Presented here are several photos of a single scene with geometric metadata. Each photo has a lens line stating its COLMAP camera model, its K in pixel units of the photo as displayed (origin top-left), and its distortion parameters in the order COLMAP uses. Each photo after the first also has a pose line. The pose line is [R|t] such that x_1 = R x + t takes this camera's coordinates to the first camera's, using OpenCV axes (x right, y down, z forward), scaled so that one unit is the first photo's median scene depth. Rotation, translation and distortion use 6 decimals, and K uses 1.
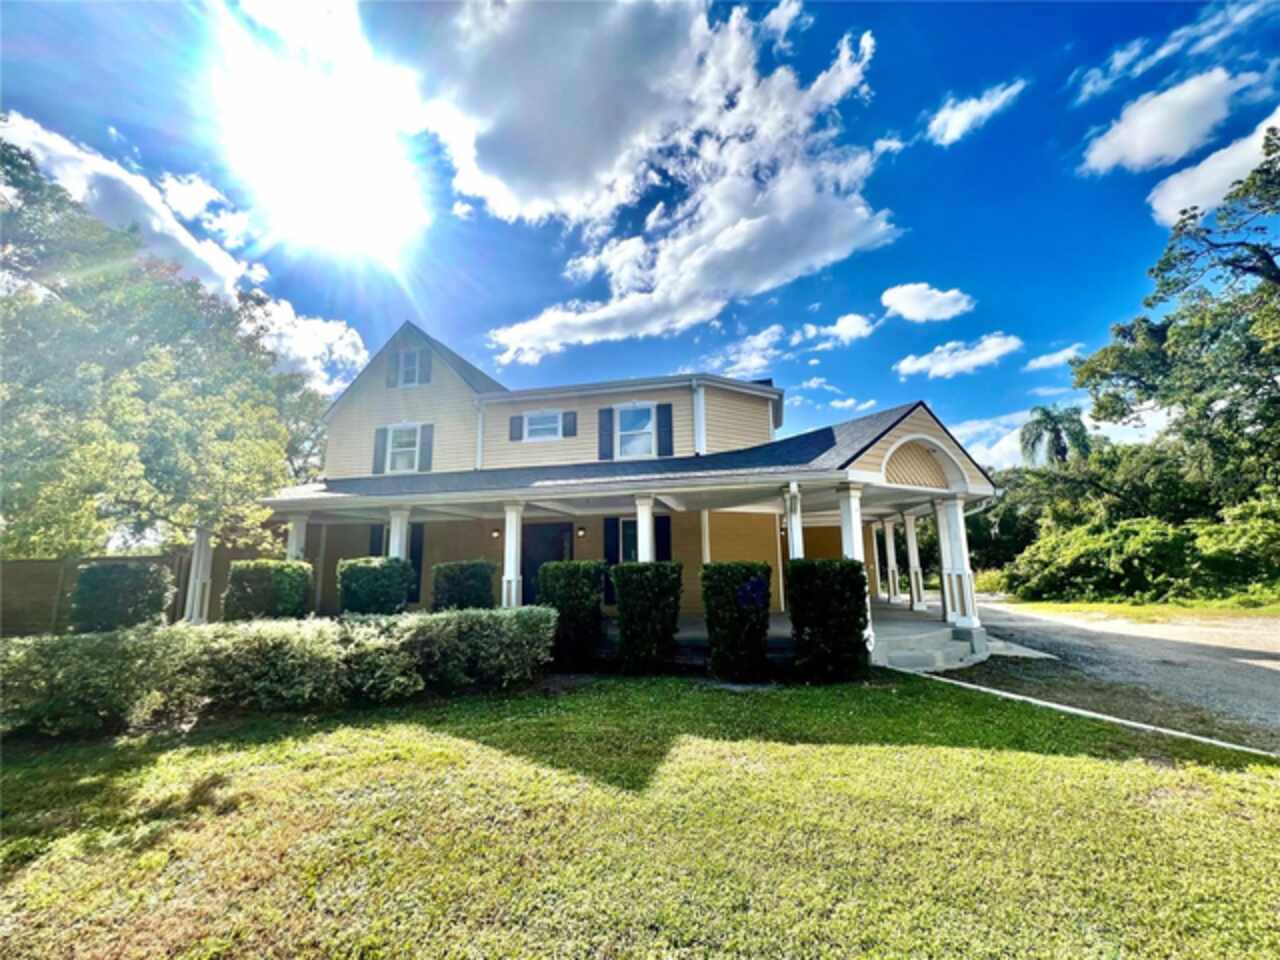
lens RADIAL K [[512.2, 0, 638.4], [0, 512.2, 475.5], [0, 0, 1]] dist [-0.000579, 0.000343]
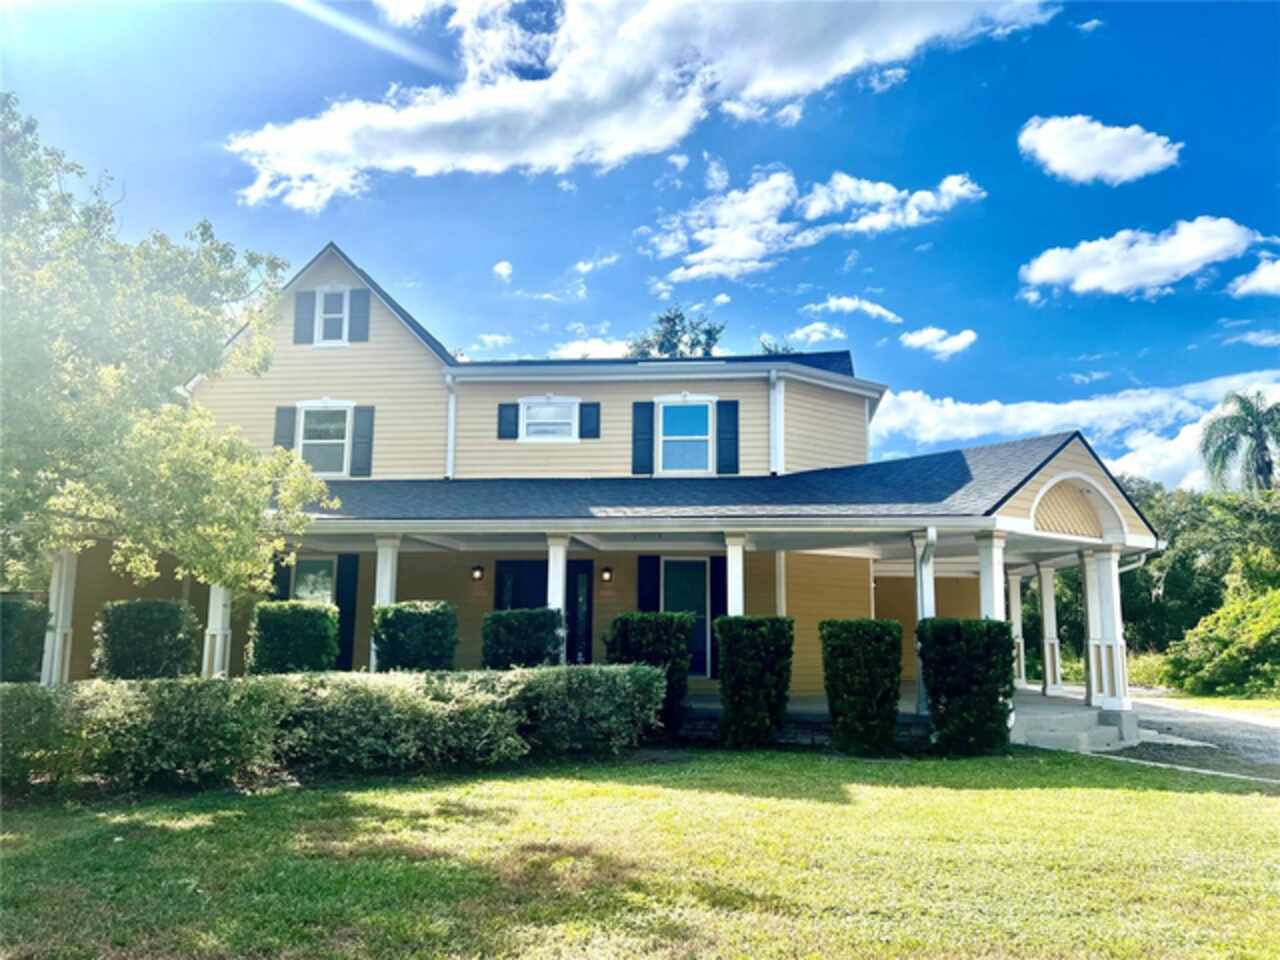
lens RADIAL K [[931.5, 0, 648.9], [0, 931.5, 487.2], [0, 0, 1]] dist [0.055182, -0.071733]
pose [[0.993325, 0.042827, 0.107104, -0.172816], [-0.044632, 0.998898, 0.014506, -0.028902], [-0.106364, -0.019189, 0.994142, -0.255457]]
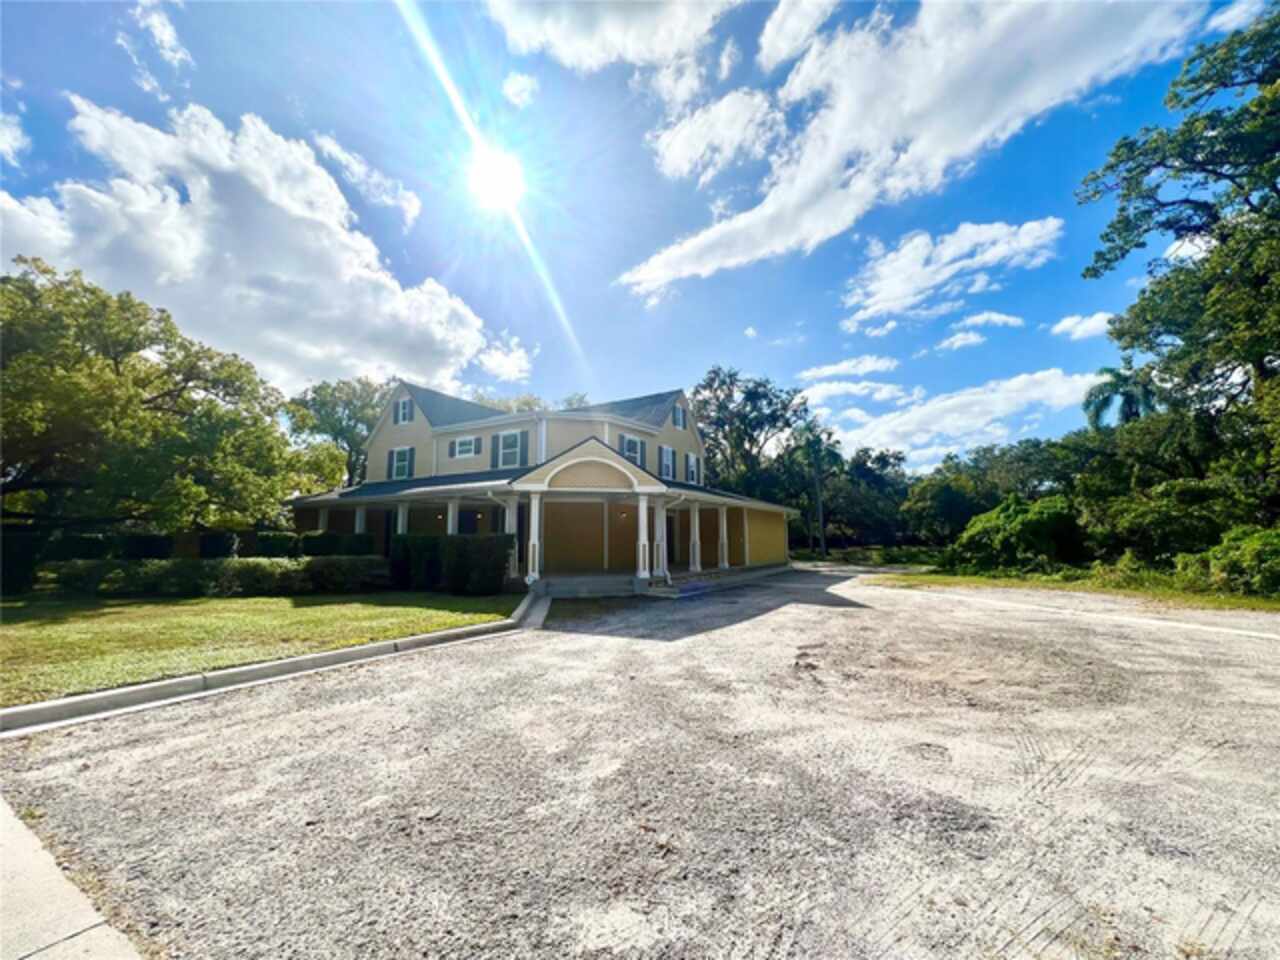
lens RADIAL K [[512.2, 0, 638.4], [0, 512.2, 475.5], [0, 0, 1]] dist [-0.000579, 0.000343]
pose [[0.953596, -0.026846, -0.299889, 0.733518], [0.041409, 0.998246, 0.042310, -0.052401], [0.298227, -0.052765, 0.953035, -0.313269]]
